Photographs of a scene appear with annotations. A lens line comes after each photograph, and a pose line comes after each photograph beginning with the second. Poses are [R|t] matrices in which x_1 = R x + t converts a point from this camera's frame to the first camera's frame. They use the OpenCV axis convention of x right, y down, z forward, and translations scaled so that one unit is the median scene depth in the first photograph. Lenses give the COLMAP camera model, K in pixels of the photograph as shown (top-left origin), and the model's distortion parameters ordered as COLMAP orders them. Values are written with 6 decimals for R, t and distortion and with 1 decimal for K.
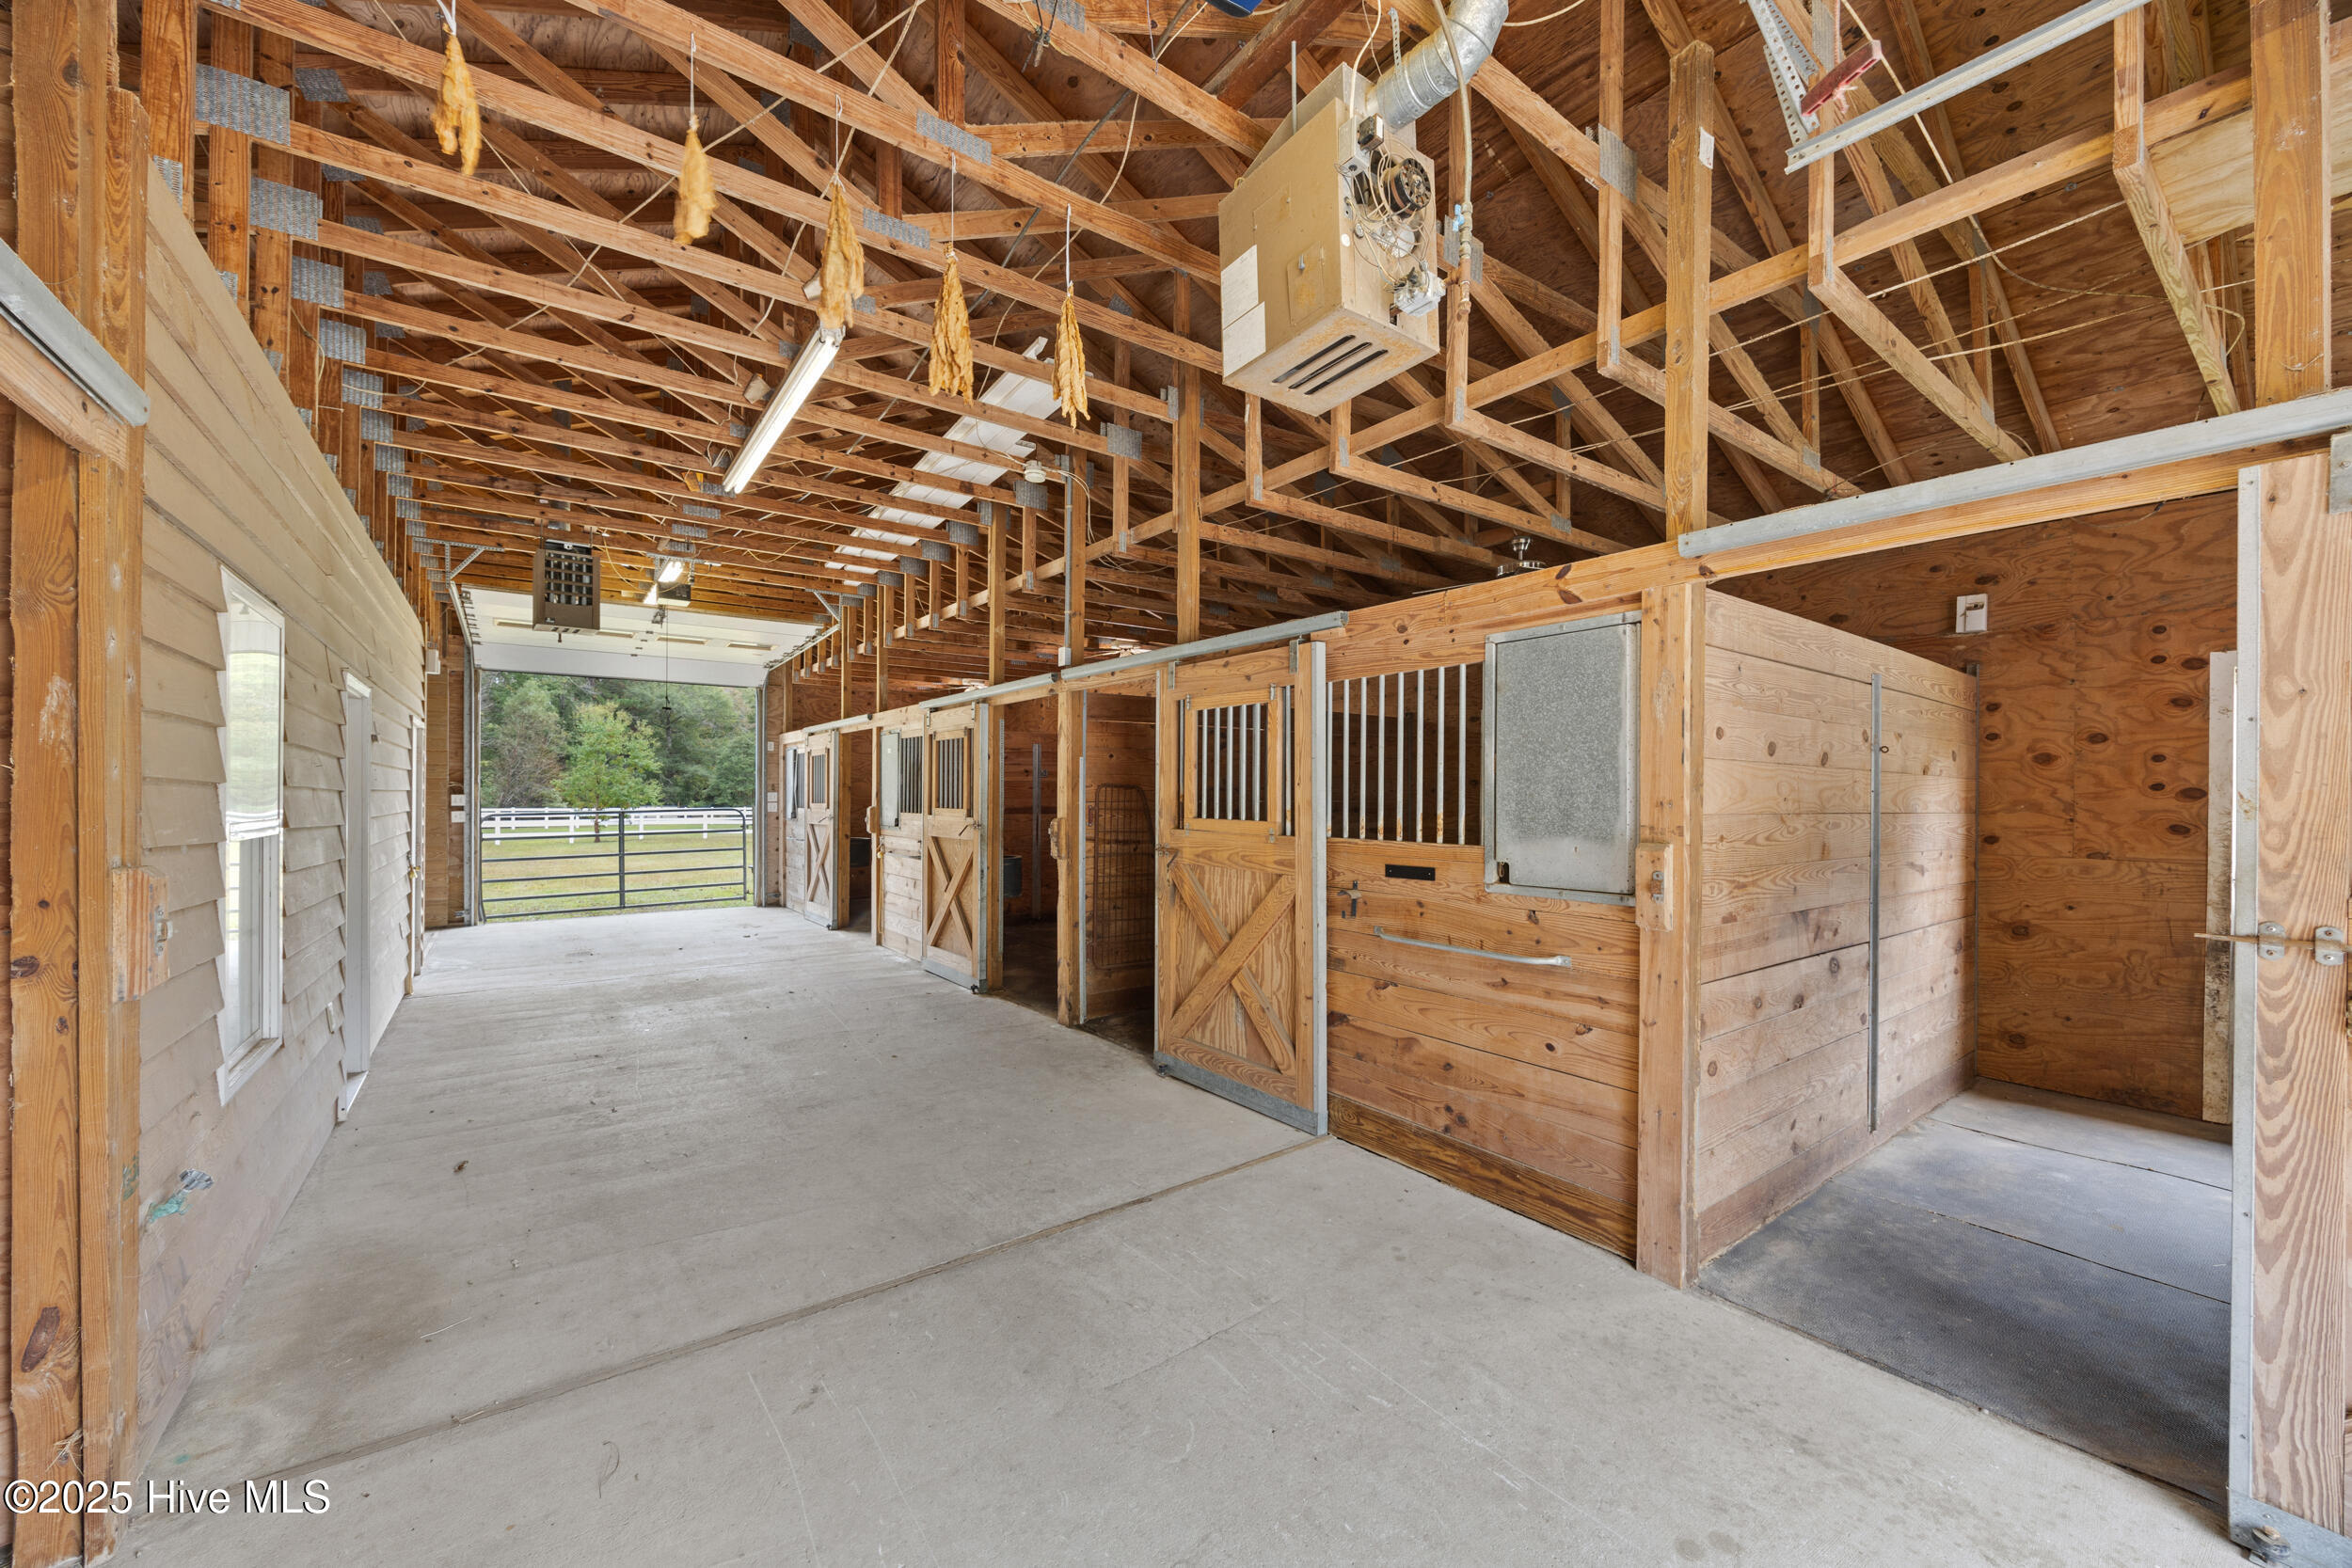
lens RADIAL K [[886.4, 0, 1172.7], [0, 886.4, 788.2], [0, 0, 1]] dist [0.000529, -0.000073]
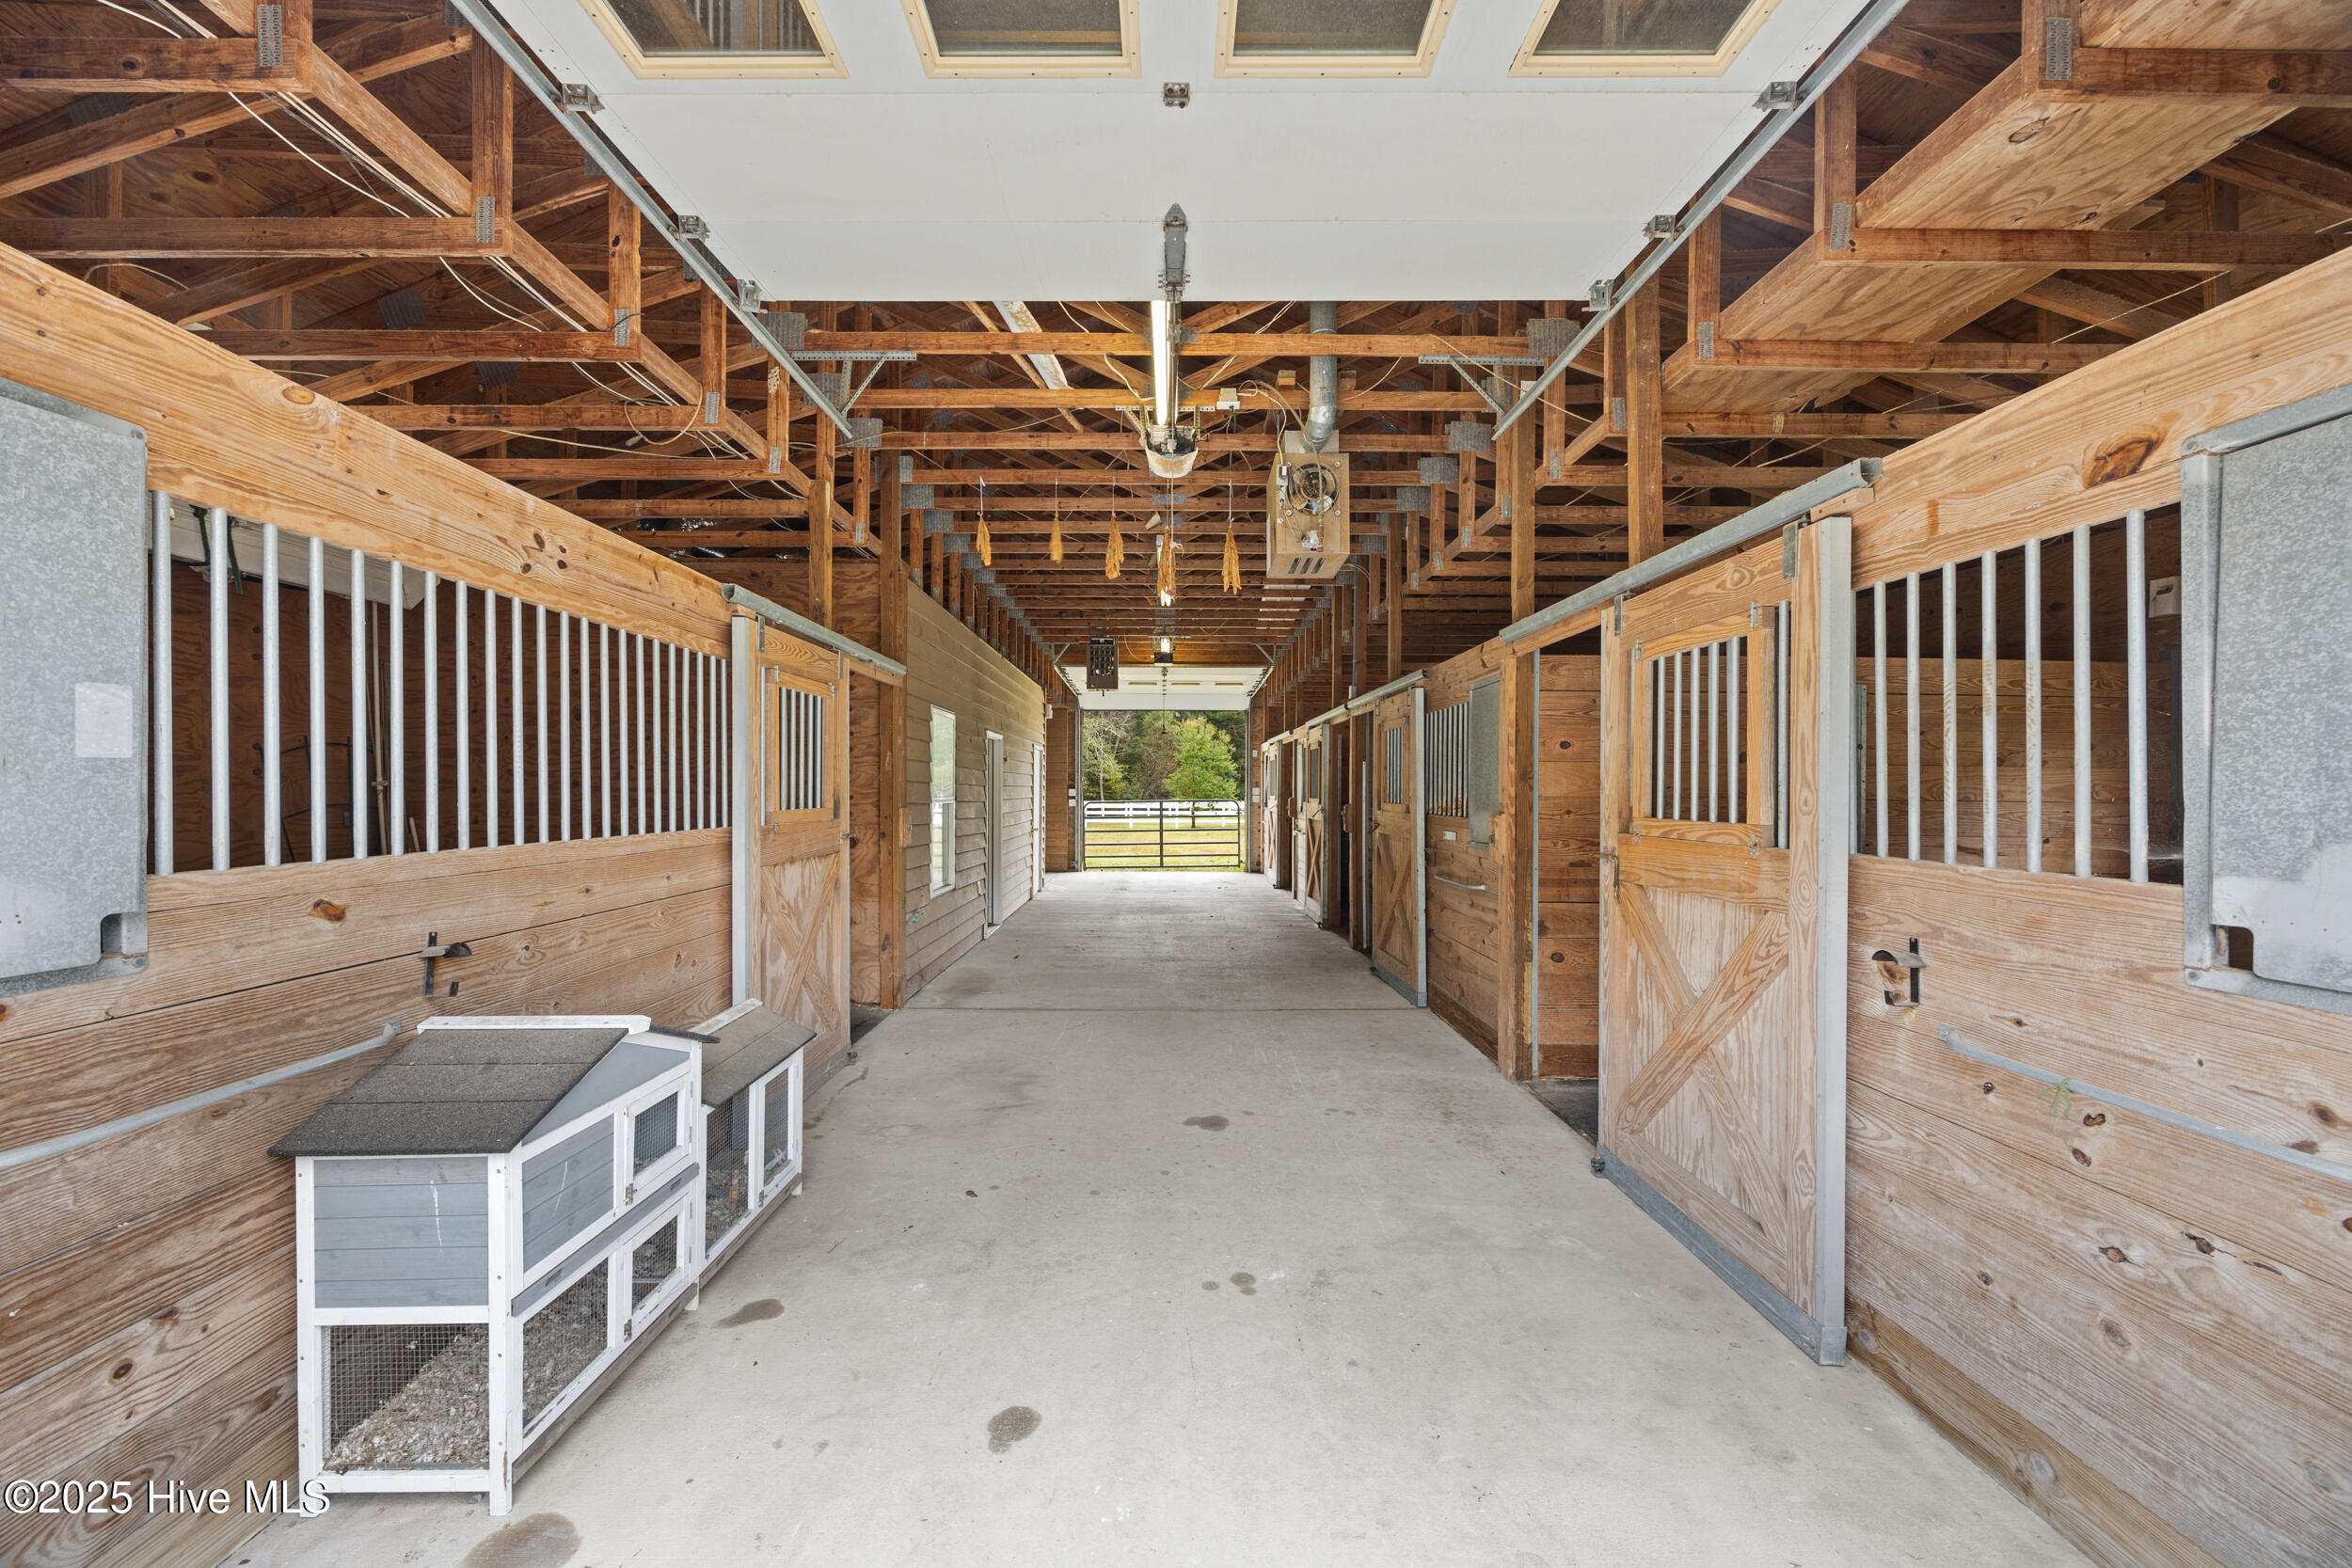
lens RADIAL K [[886.4, 0, 1172.7], [0, 886.4, 788.2], [0, 0, 1]] dist [0.000529, -0.000073]
pose [[0.812463, 0.001619, -0.583011, 0.330738], [-0.000387, 0.999997, 0.002238, 0.002961], [0.583013, -0.001593, 0.812461, -0.232604]]
